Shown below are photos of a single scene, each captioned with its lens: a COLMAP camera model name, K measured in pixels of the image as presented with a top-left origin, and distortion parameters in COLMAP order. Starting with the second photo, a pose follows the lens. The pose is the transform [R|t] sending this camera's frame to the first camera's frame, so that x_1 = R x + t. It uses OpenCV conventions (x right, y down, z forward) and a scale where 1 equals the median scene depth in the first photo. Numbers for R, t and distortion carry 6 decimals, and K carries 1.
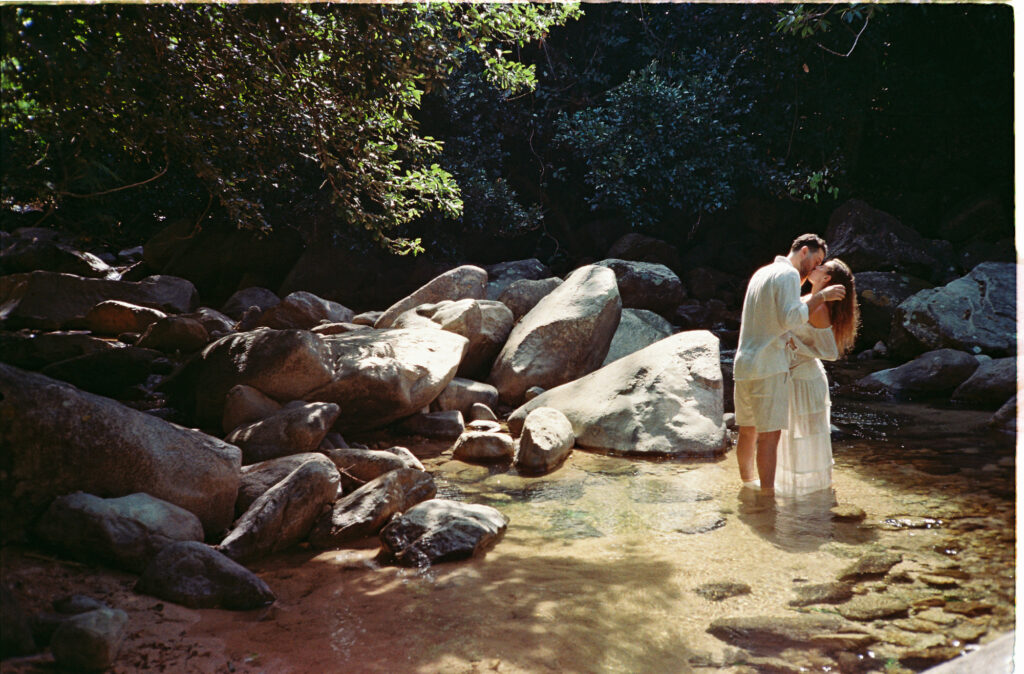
lens RADIAL K [[1214.0, 0, 481.6], [0, 1214.0, 338.5], [0, 0, 1]] dist [0.063161, -0.282598]
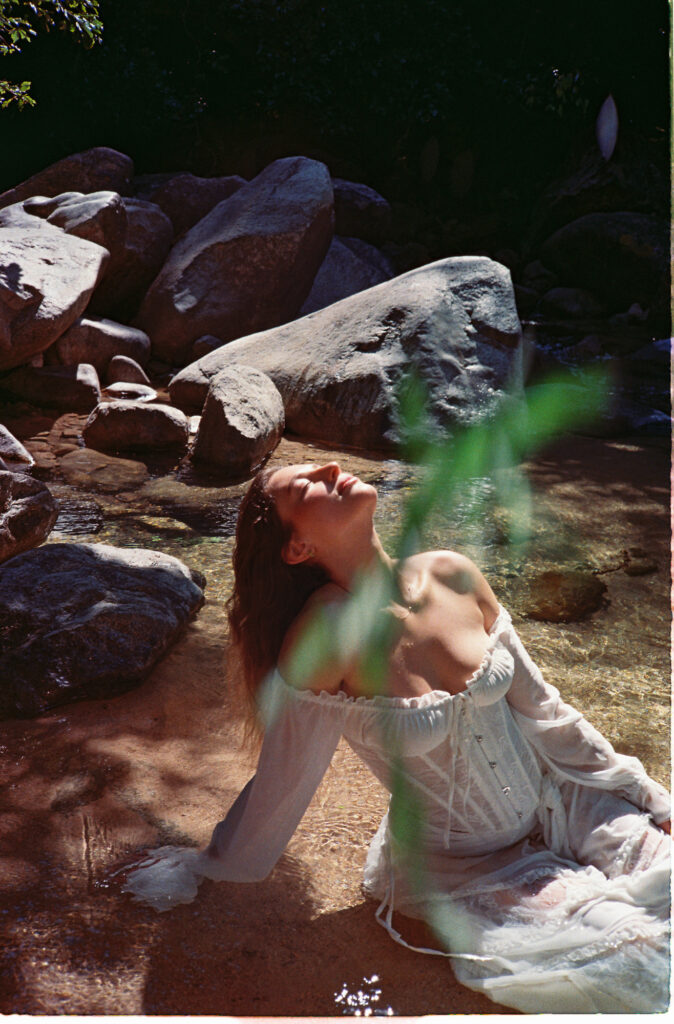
lens RADIAL K [[1199.2, 0, 290.4], [0, 1199.2, 512.3], [0, 0, 1]] dist [0.225672, -0.776226]
pose [[0.986260, 0.027011, 0.162980, -0.016308], [-0.053807, 0.985270, 0.162320, 0.026173], [-0.156195, -0.168859, 0.973185, 0.348043]]
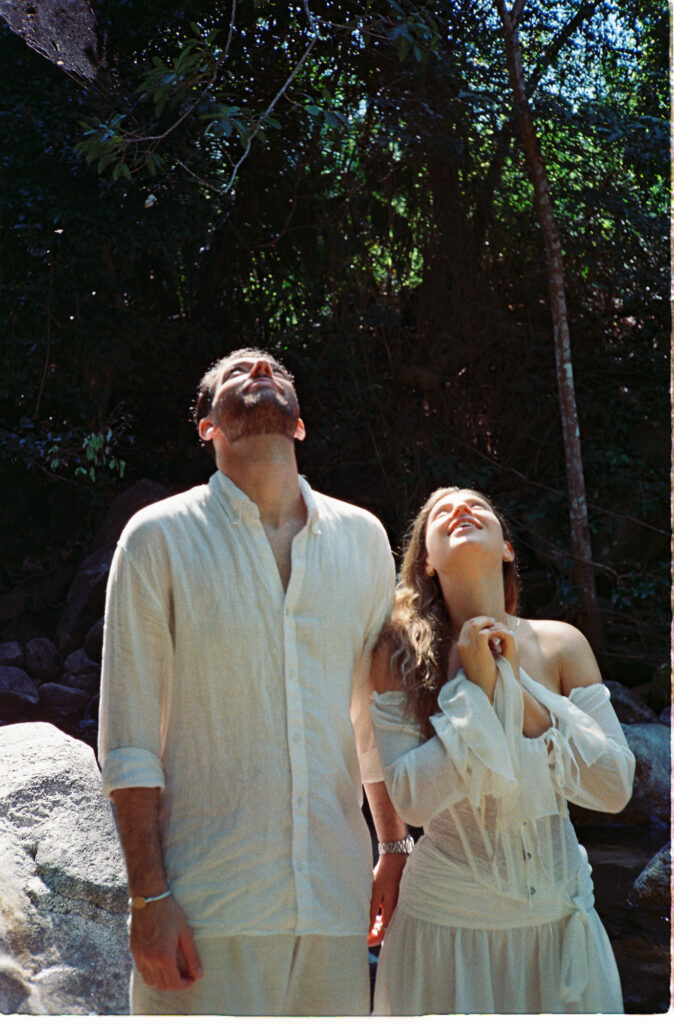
lens RADIAL K [[1199.2, 0, 290.4], [0, 1199.2, 512.3], [0, 0, 1]] dist [0.225672, -0.776226]
pose [[0.854282, 0.039209, 0.518329, 0.051040], [0.029767, 0.991825, -0.124087, -0.020358], [-0.518957, 0.121434, 0.846131, 0.600917]]
